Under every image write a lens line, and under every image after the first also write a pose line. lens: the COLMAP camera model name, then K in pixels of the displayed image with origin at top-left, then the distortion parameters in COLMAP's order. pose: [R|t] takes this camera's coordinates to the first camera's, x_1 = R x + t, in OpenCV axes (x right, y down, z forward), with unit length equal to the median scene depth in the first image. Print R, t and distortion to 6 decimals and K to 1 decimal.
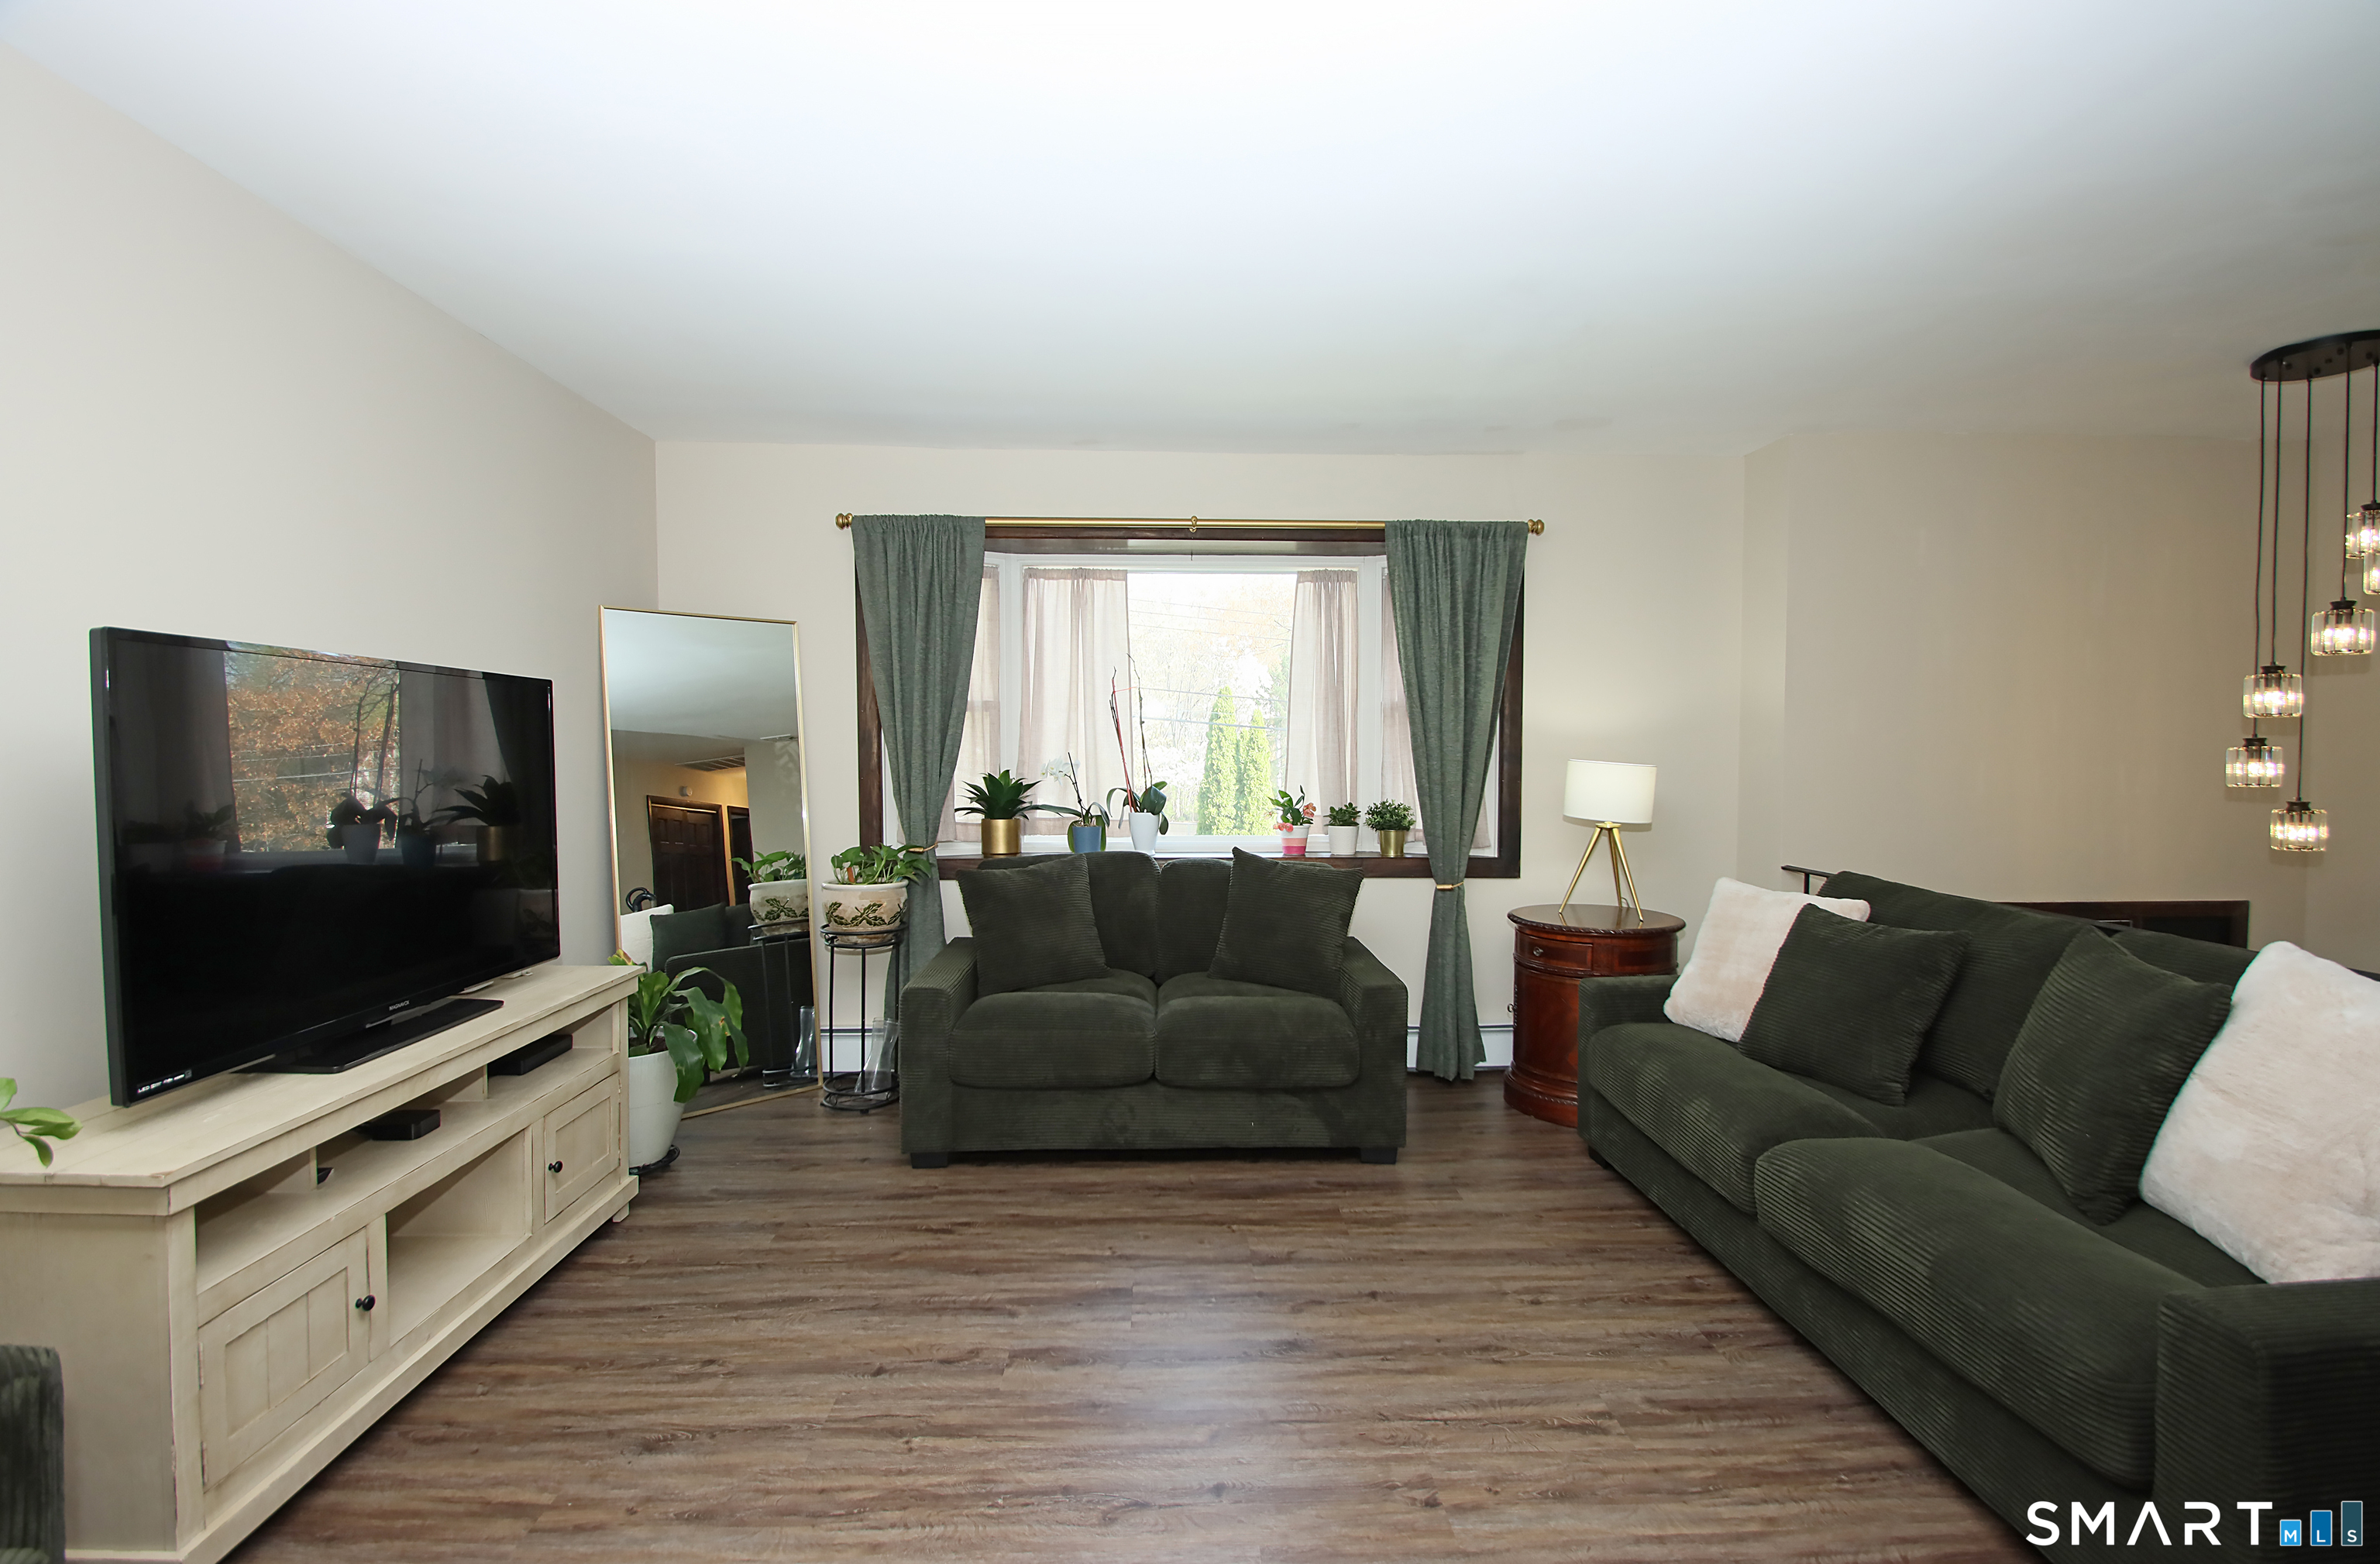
lens RADIAL K [[1101.9, 0, 1185.0], [0, 1101.9, 829.6], [0, 0, 1]] dist [-0.000517, -0.000136]
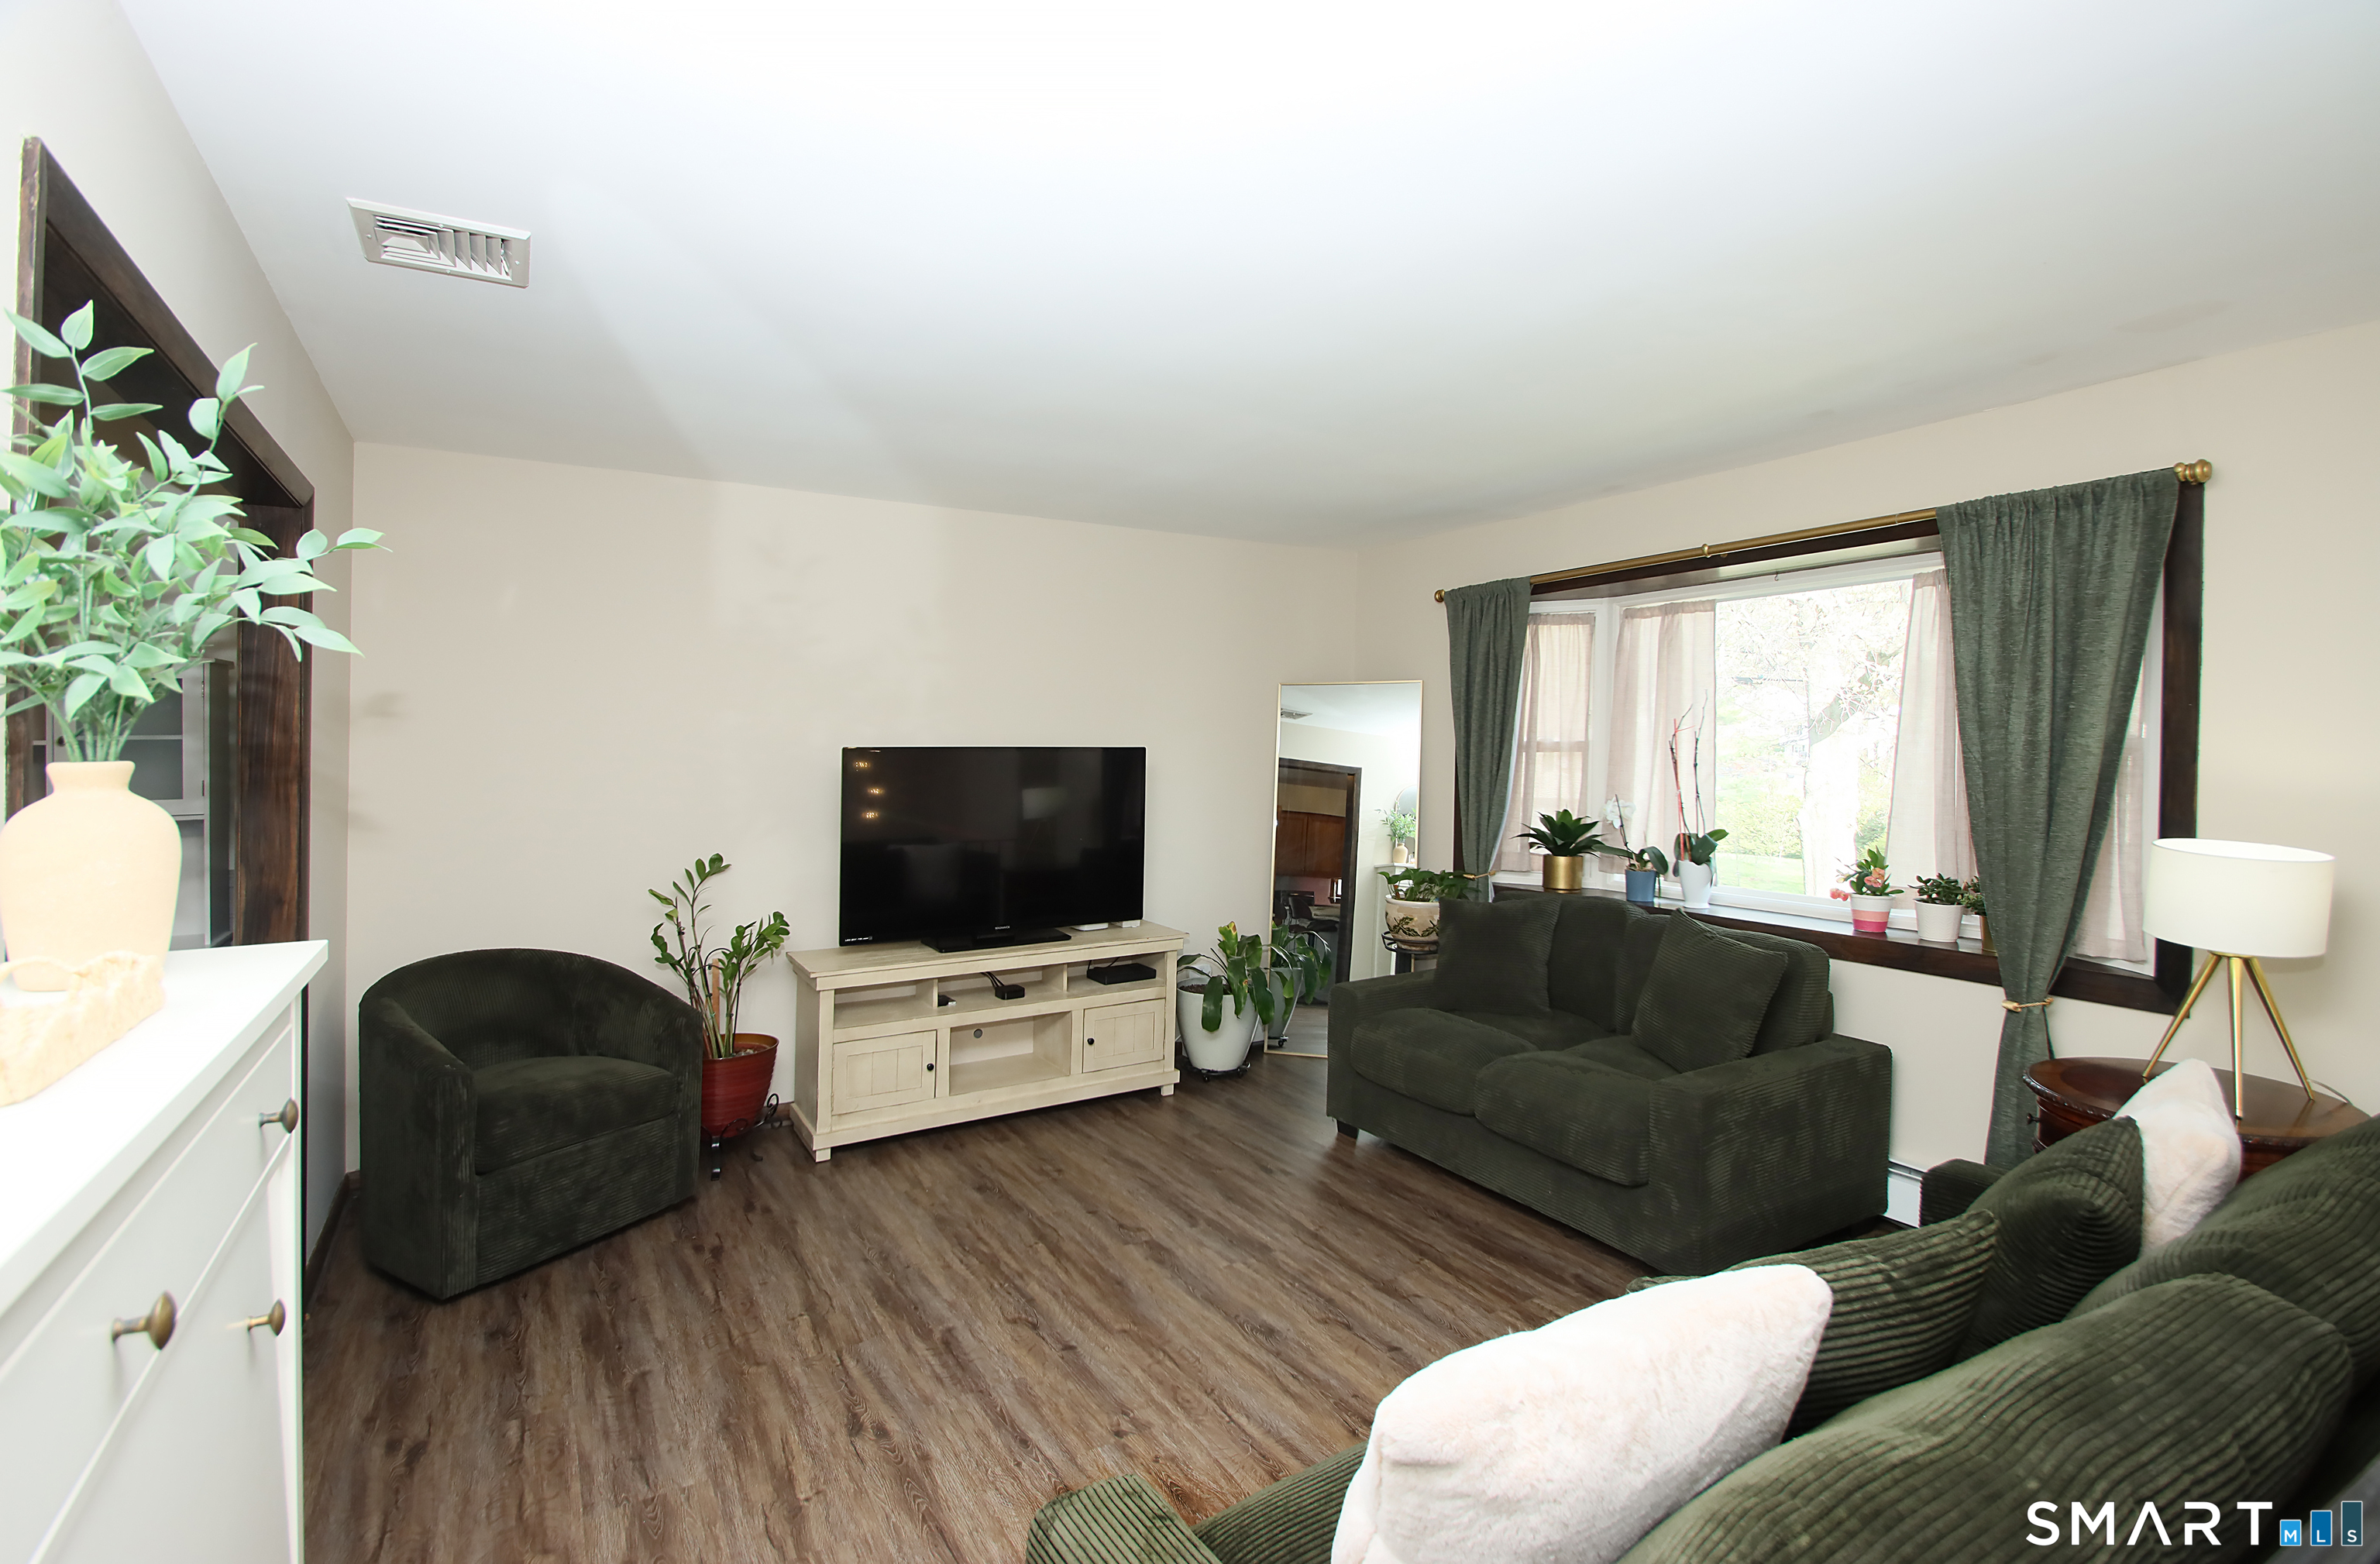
lens RADIAL K [[1096.1, 0, 1196.4], [0, 1096.1, 793.9], [0, 0, 1]] dist [0.008566, -0.014767]
pose [[0.485489, 0.037676, -0.873430, 0.624776], [-0.059873, 0.998158, 0.009776, -0.062807], [0.872190, 0.047549, 0.486851, 0.203034]]
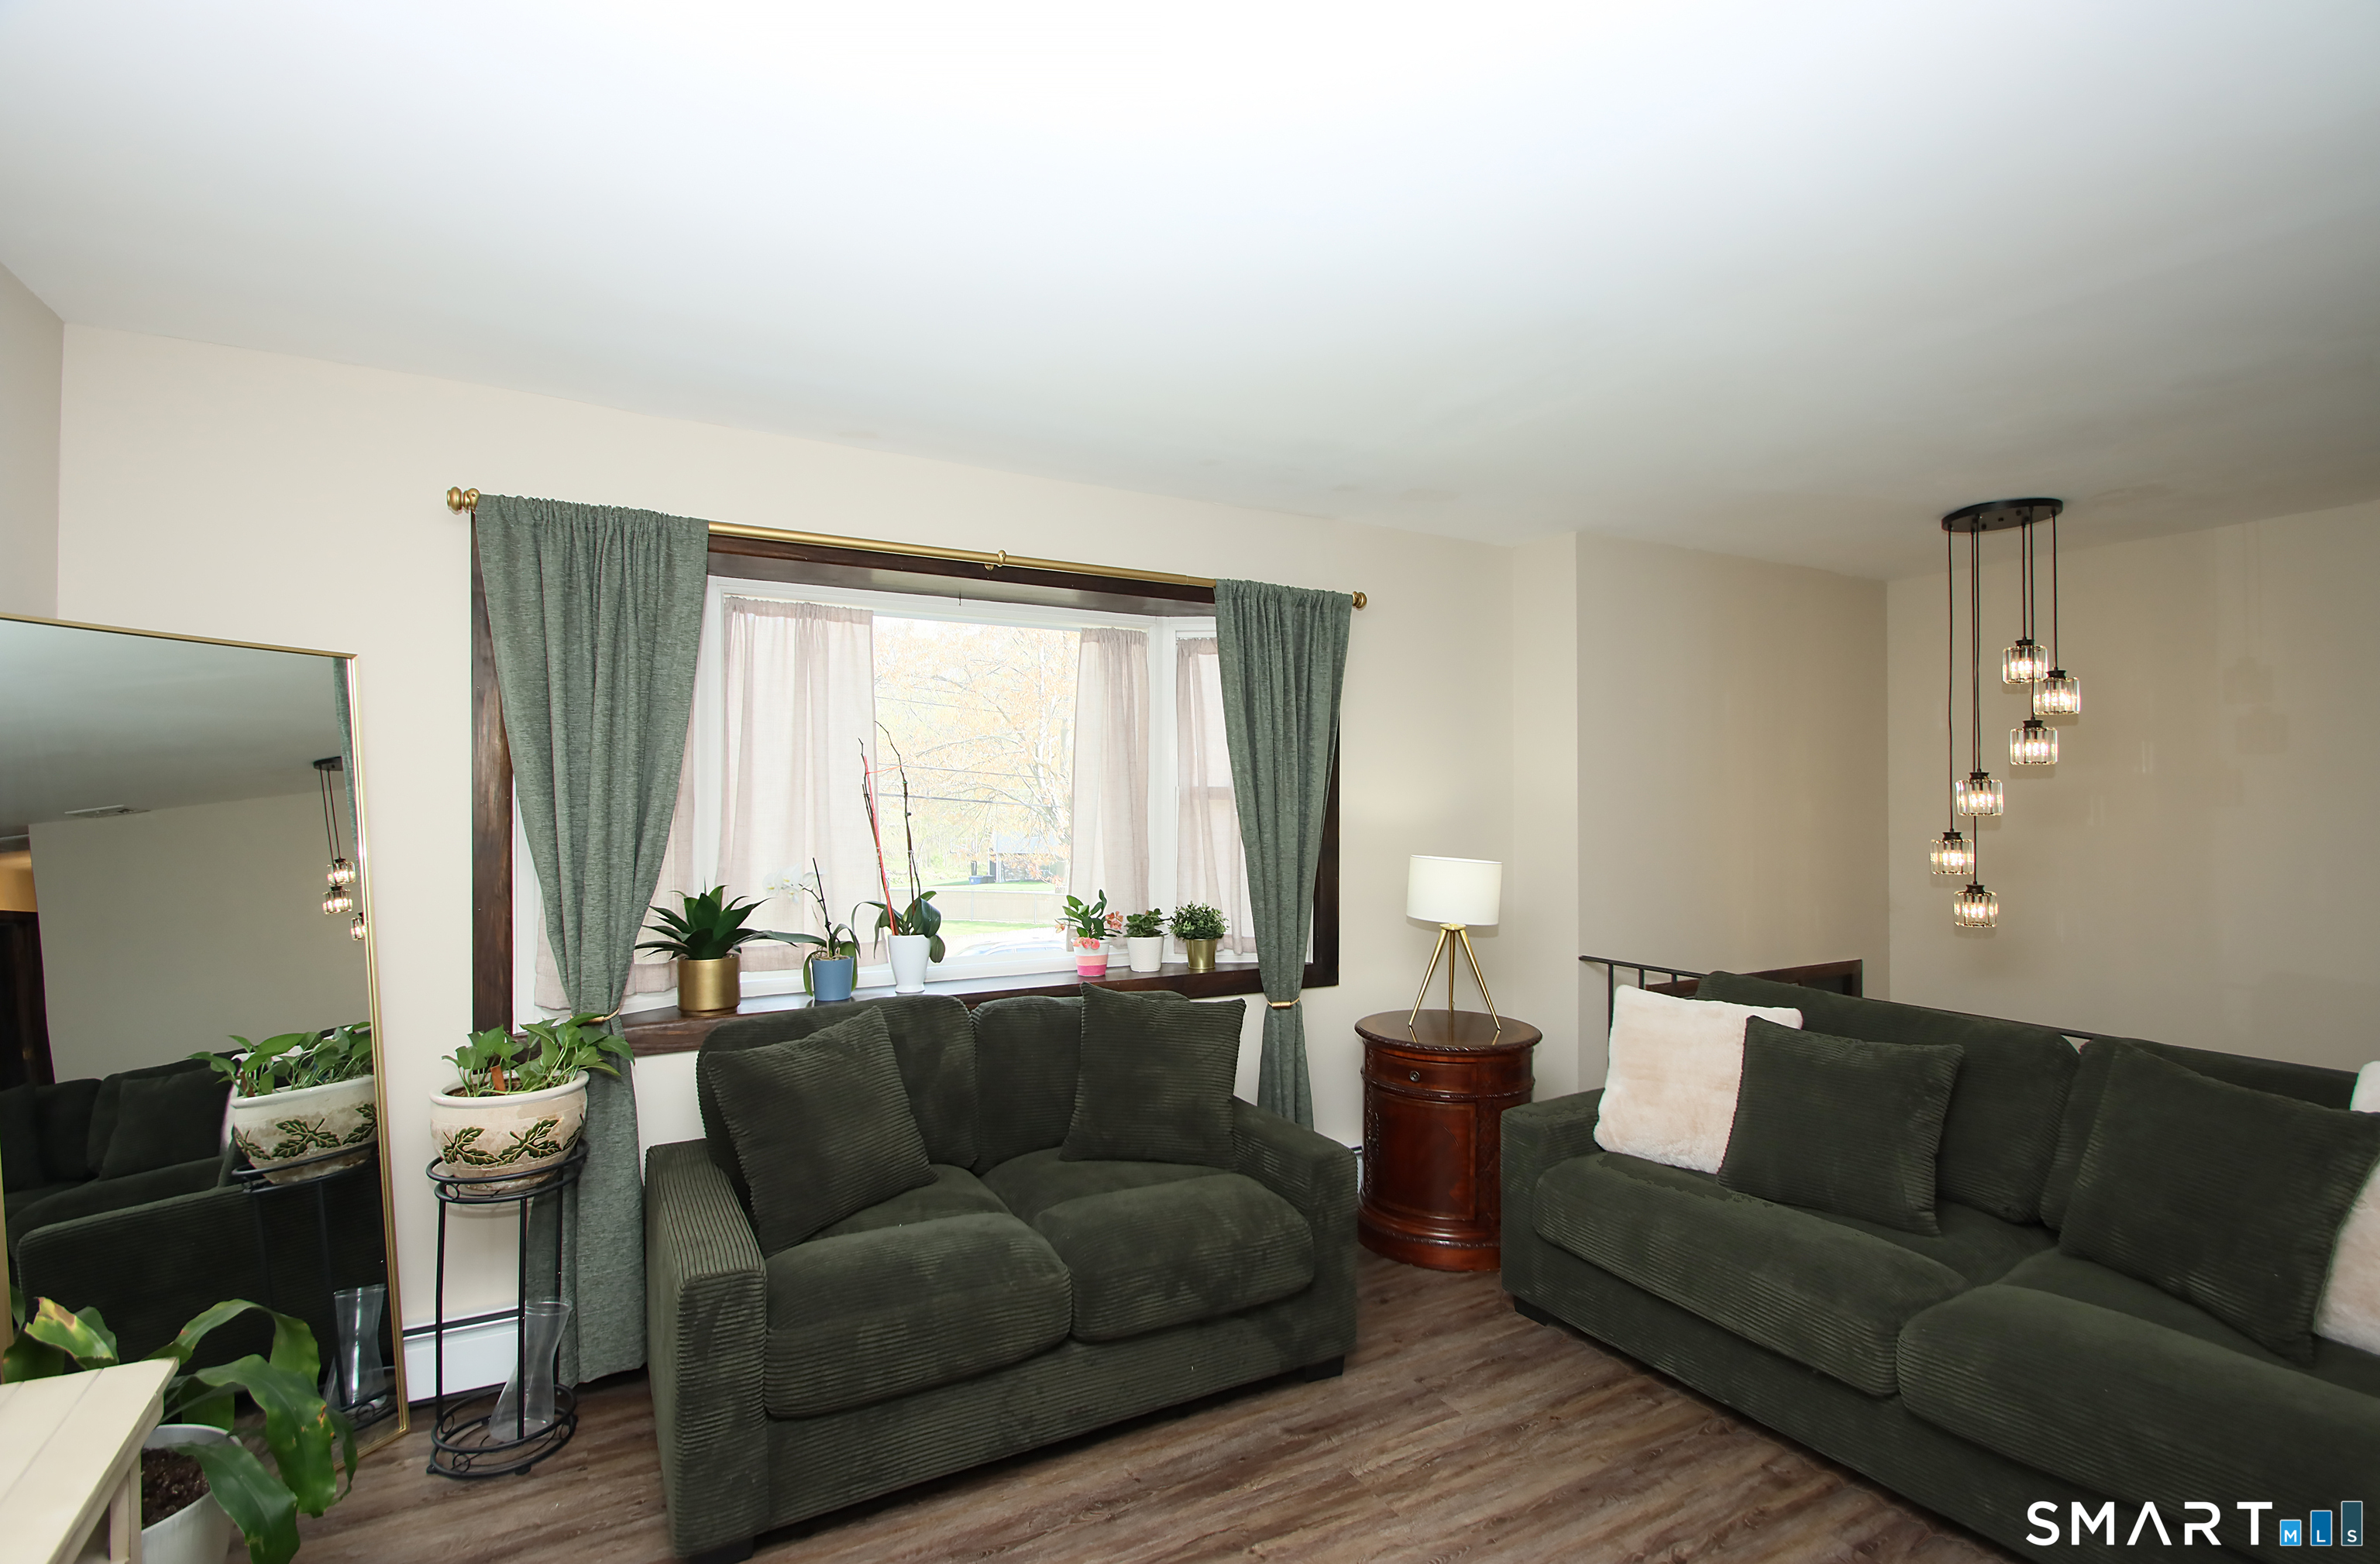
lens RADIAL K [[1123.7, 0, 1211.6], [0, 1123.7, 820.0], [0, 0, 1]] dist [0.012421, -0.016692]
pose [[0.885604, -0.008482, 0.464364, -0.234068], [0.034774, 0.998238, -0.048085, -0.055054], [-0.463138, 0.058732, 0.884338, 0.255206]]
